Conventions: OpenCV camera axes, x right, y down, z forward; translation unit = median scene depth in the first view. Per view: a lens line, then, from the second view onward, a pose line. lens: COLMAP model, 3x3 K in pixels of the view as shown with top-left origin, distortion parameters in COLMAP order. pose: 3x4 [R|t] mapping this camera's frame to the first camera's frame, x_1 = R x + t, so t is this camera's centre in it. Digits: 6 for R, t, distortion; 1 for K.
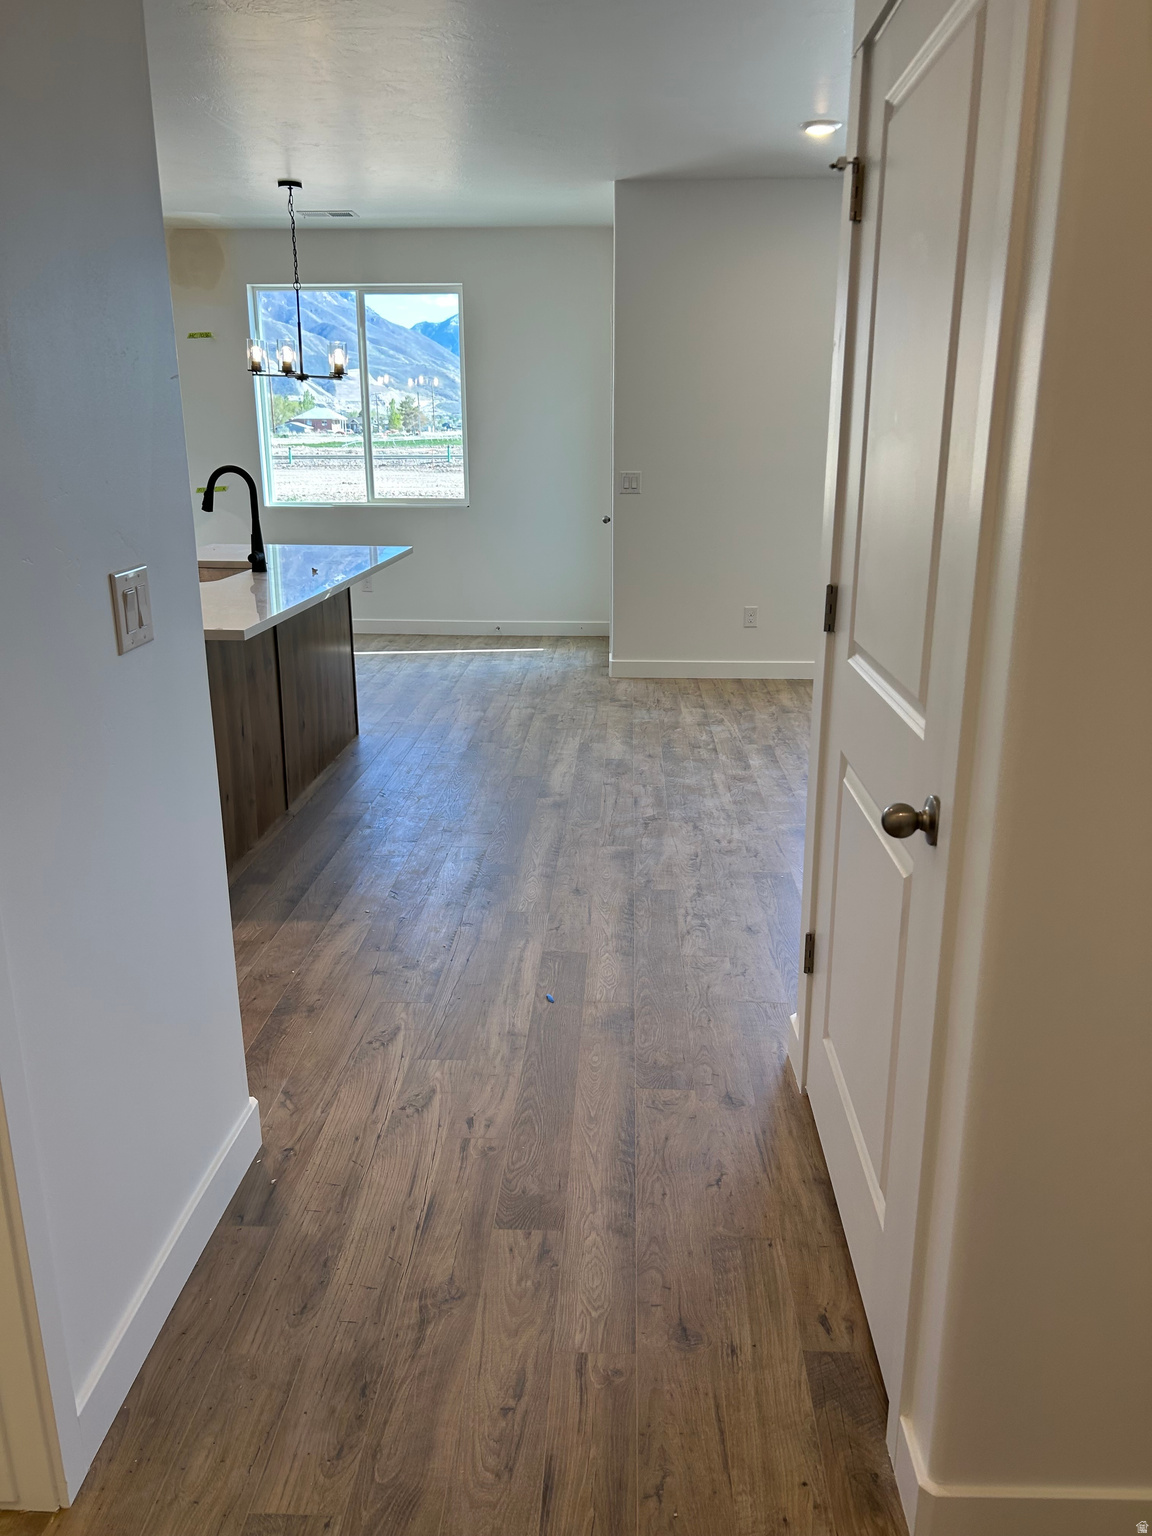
lens RADIAL K [[1152.2, 0, 586.6], [0, 1152.2, 772.8], [0, 0, 1]] dist [0.047578, -0.054974]
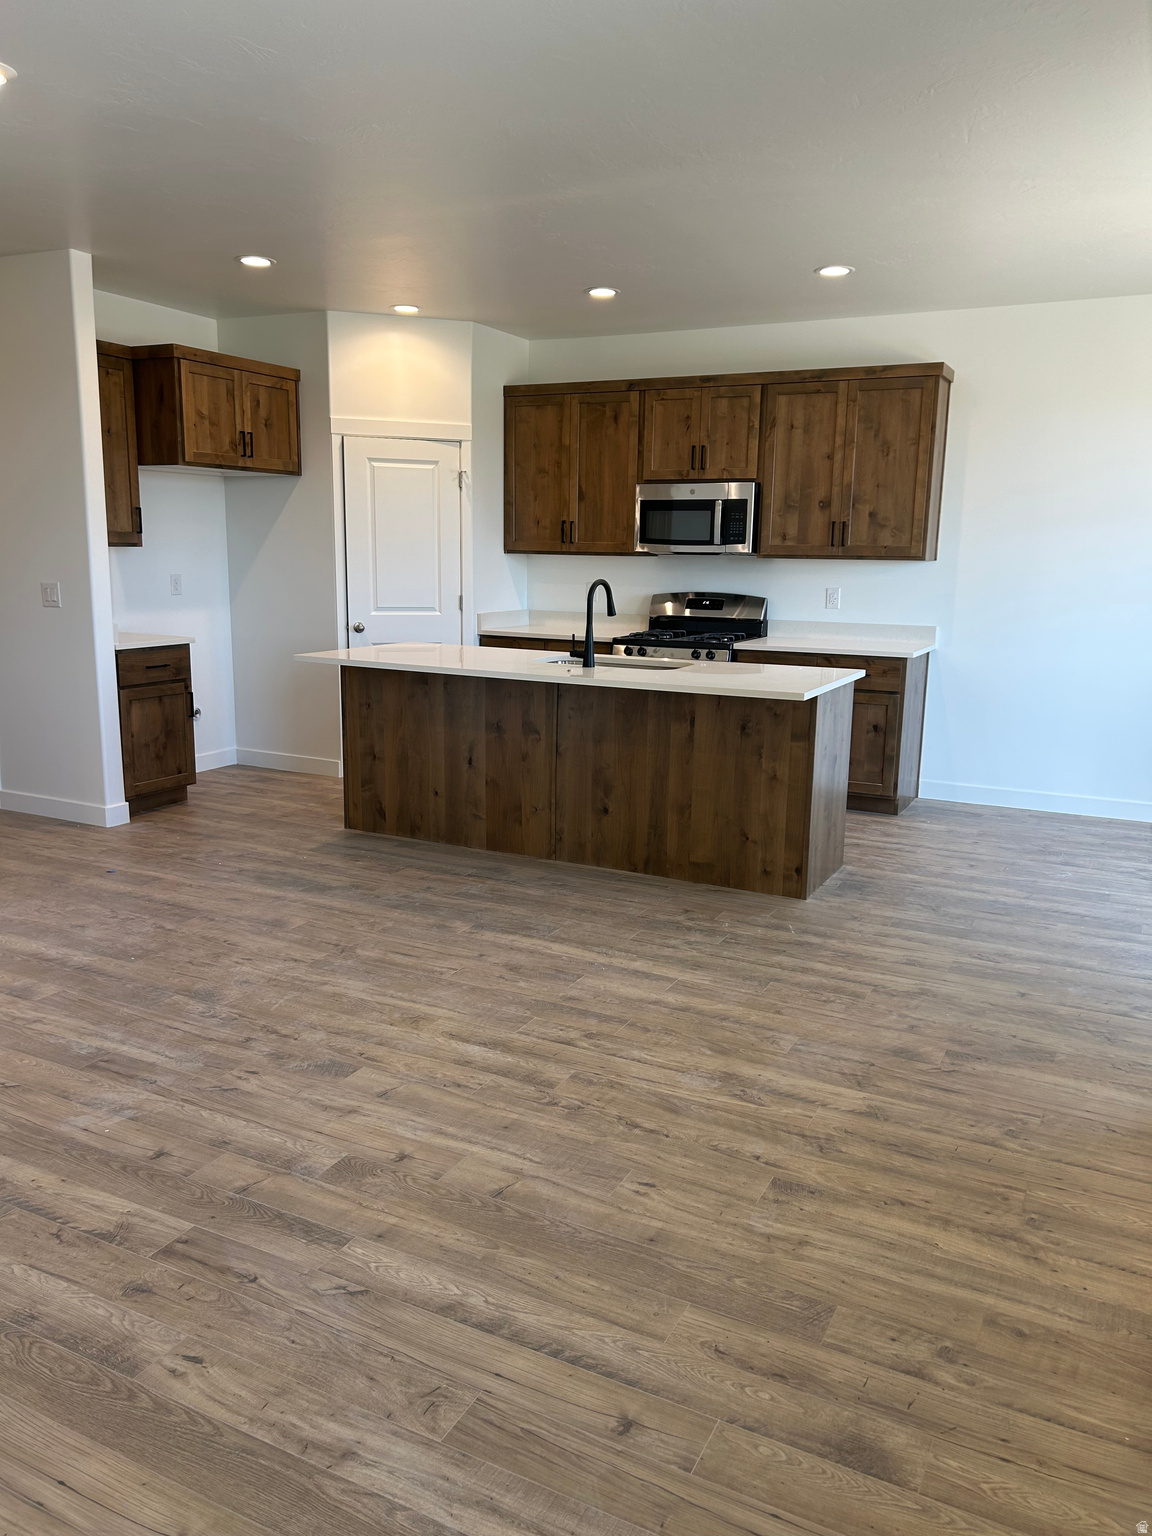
lens RADIAL K [[1152.2, 0, 579.8], [0, 1152.2, 777.1], [0, 0, 1]] dist [0.047578, -0.054974]
pose [[-0.420566, 0.169652, -0.891259, 0.791609], [-0.269555, 0.914636, 0.301299, -0.423098], [0.866294, 0.366959, -0.338934, 1.439741]]
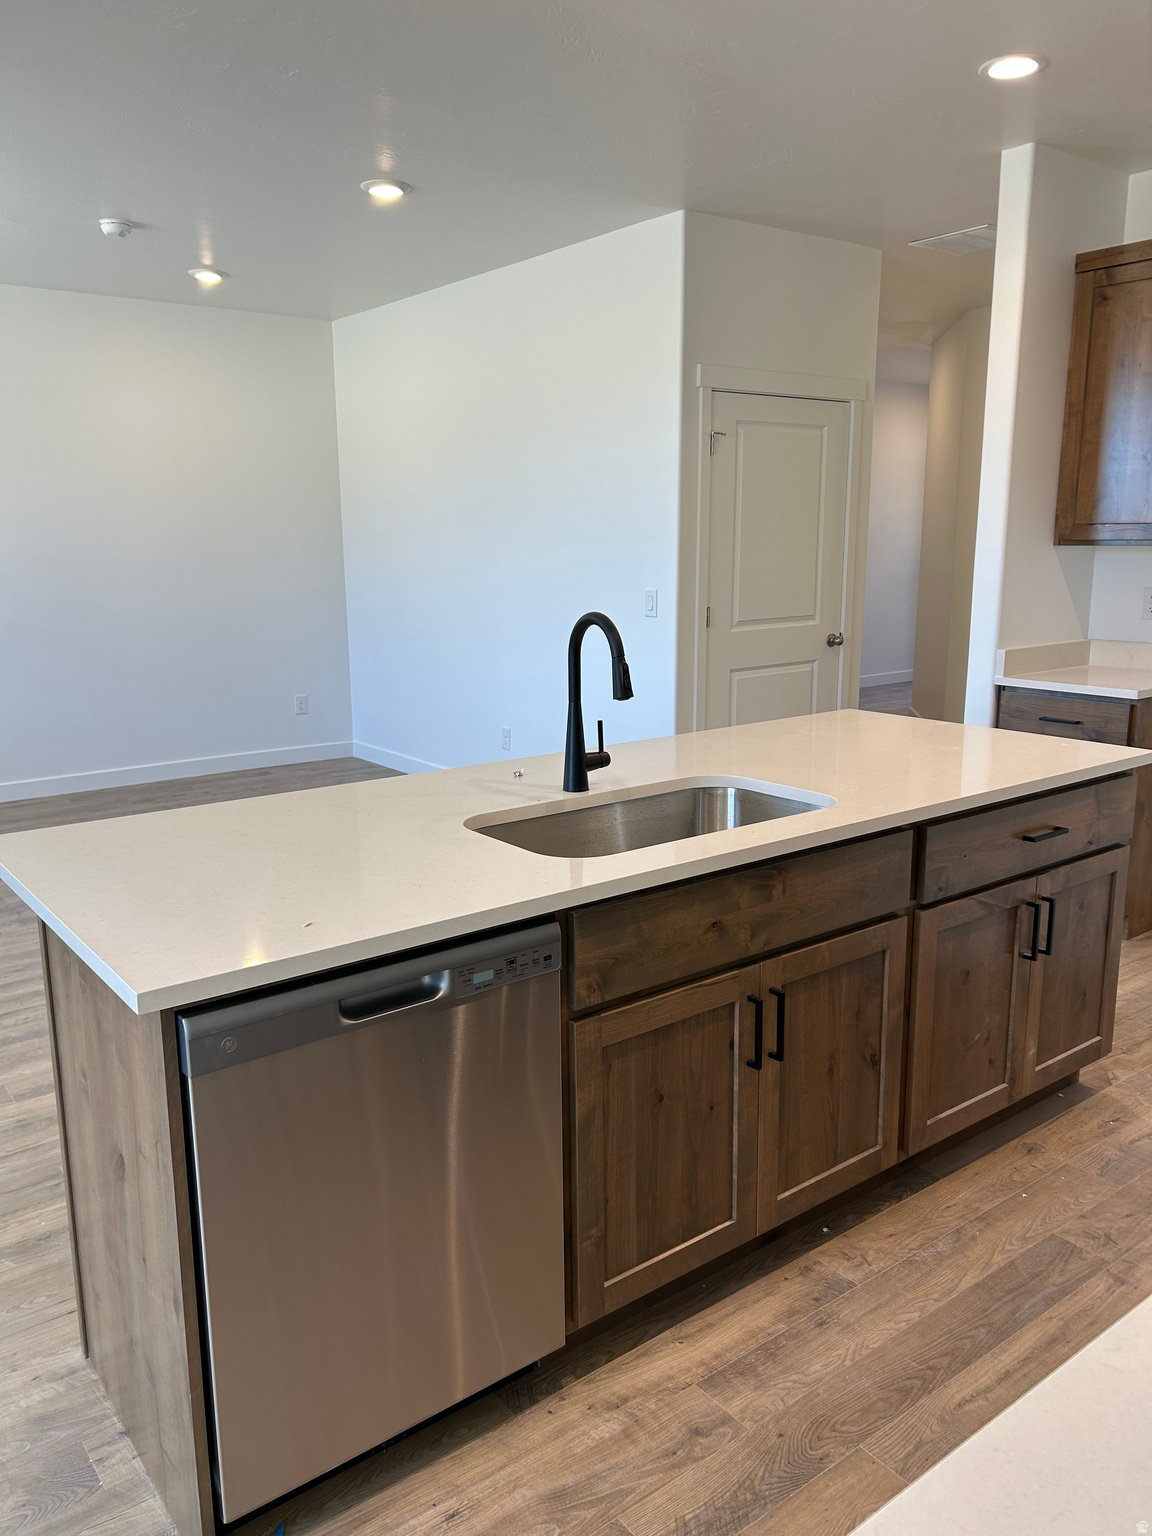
lens RADIAL K [[1152.2, 0, 566.1], [0, 1152.2, 775.3], [0, 0, 1]] dist [0.047578, -0.054974]
pose [[-0.632355, -0.154958, 0.759023, -0.710458], [0.224406, 0.901141, 0.370928, -0.392205], [-0.741464, 0.404887, -0.535067, 1.310209]]
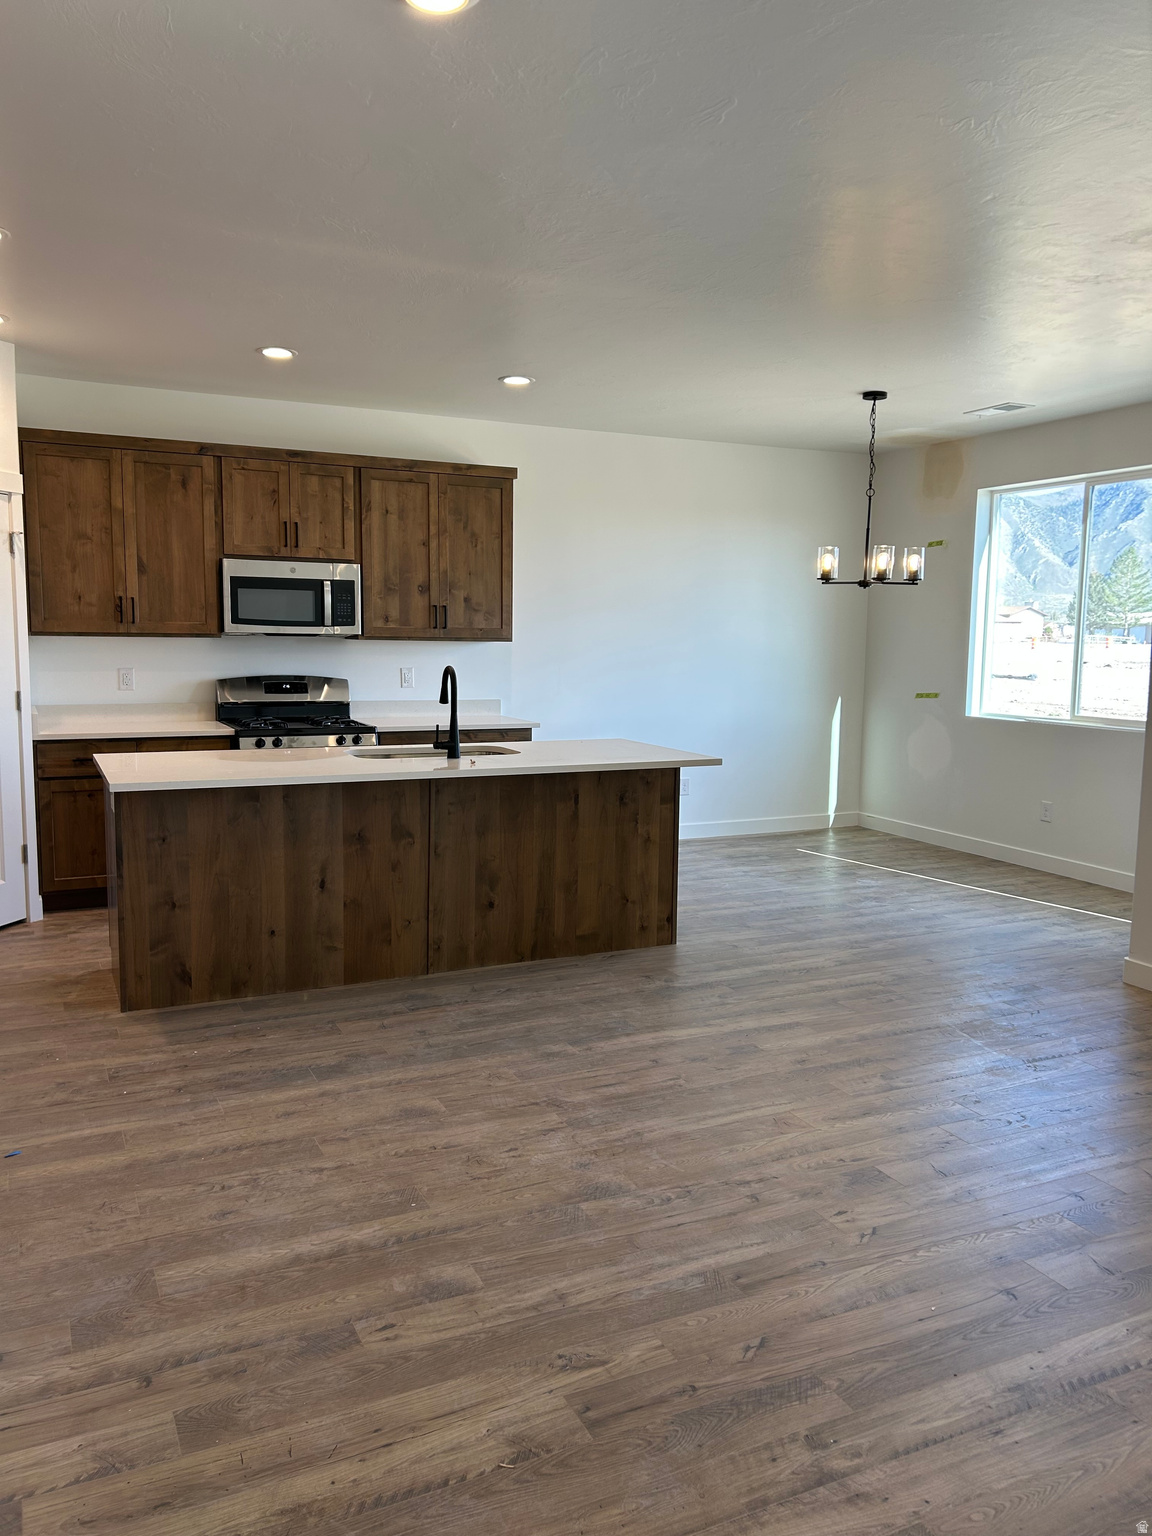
lens RADIAL K [[1152.2, 0, 574.8], [0, 1152.2, 763.6], [0, 0, 1]] dist [0.047578, -0.054974]
pose [[0.464476, 0.106280, -0.879185, 0.750337], [-0.259202, 0.965612, -0.020210, -0.176780], [0.846804, 0.237274, 0.476051, 0.577540]]
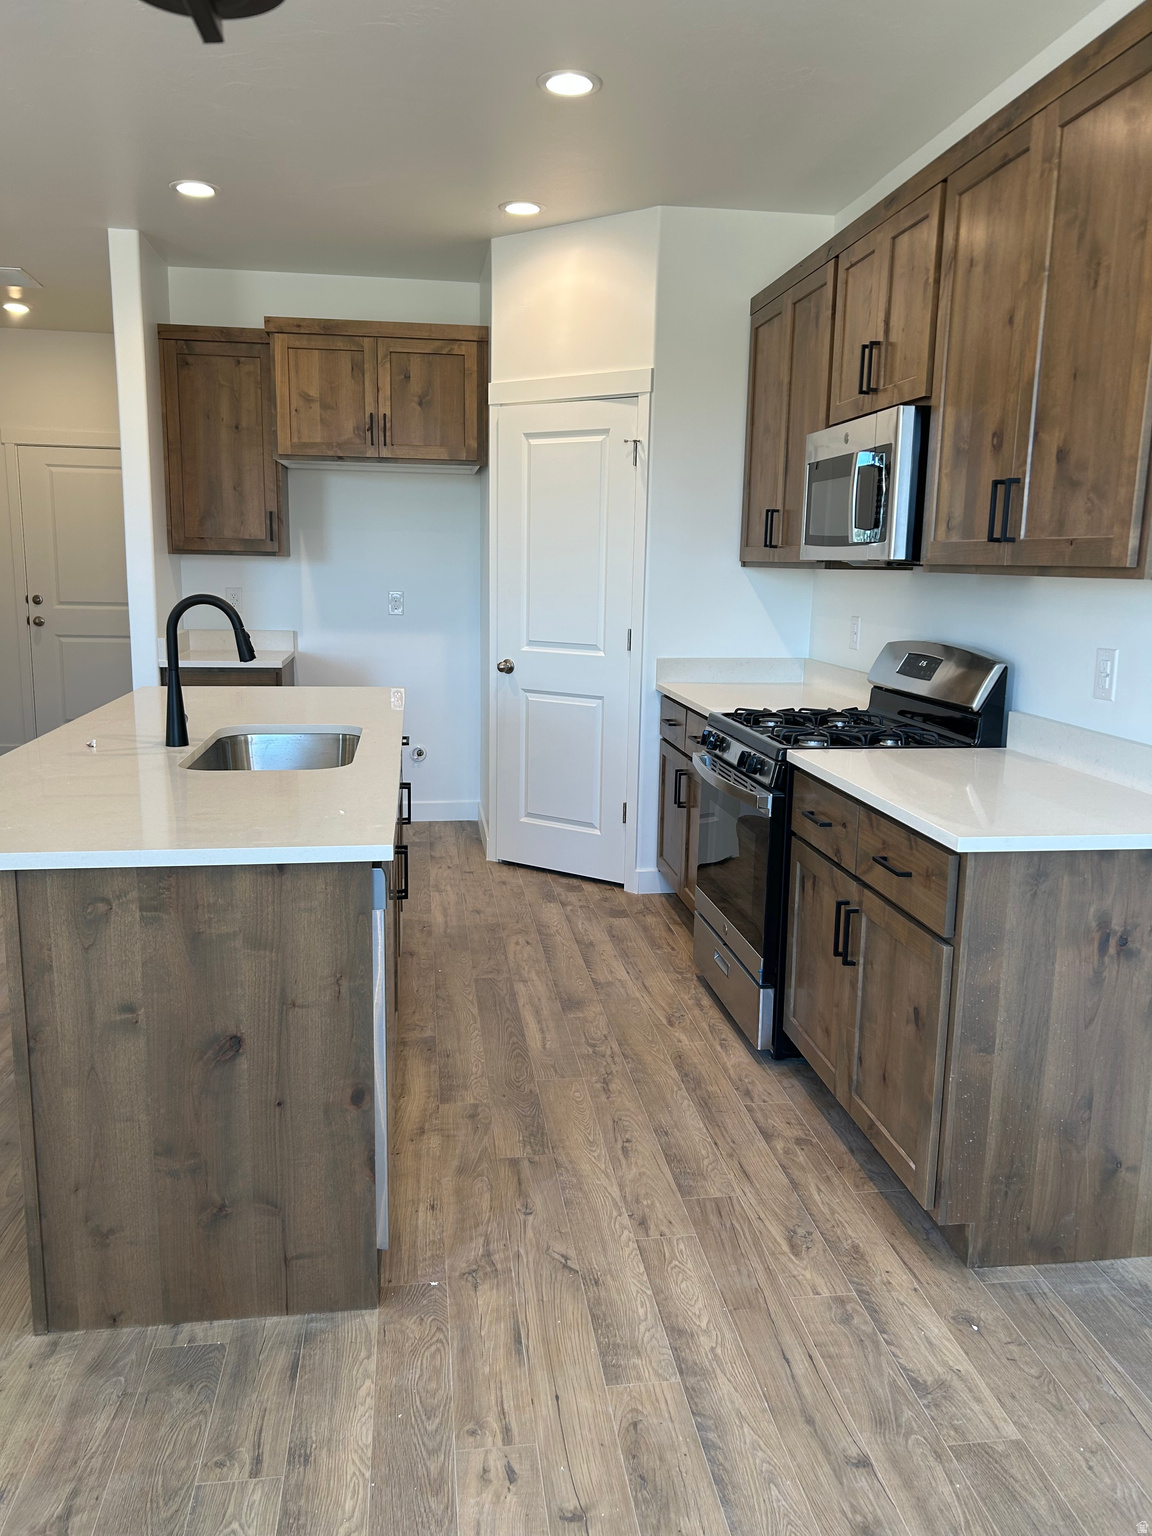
lens RADIAL K [[1152.2, 0, 573.6], [0, 1152.2, 777.2], [0, 0, 1]] dist [0.047578, -0.054974]
pose [[-0.985056, 0.013858, -0.171676, -0.395582], [-0.065894, 0.890603, 0.449982, -0.480464], [0.159131, 0.454570, -0.876381, 1.649934]]
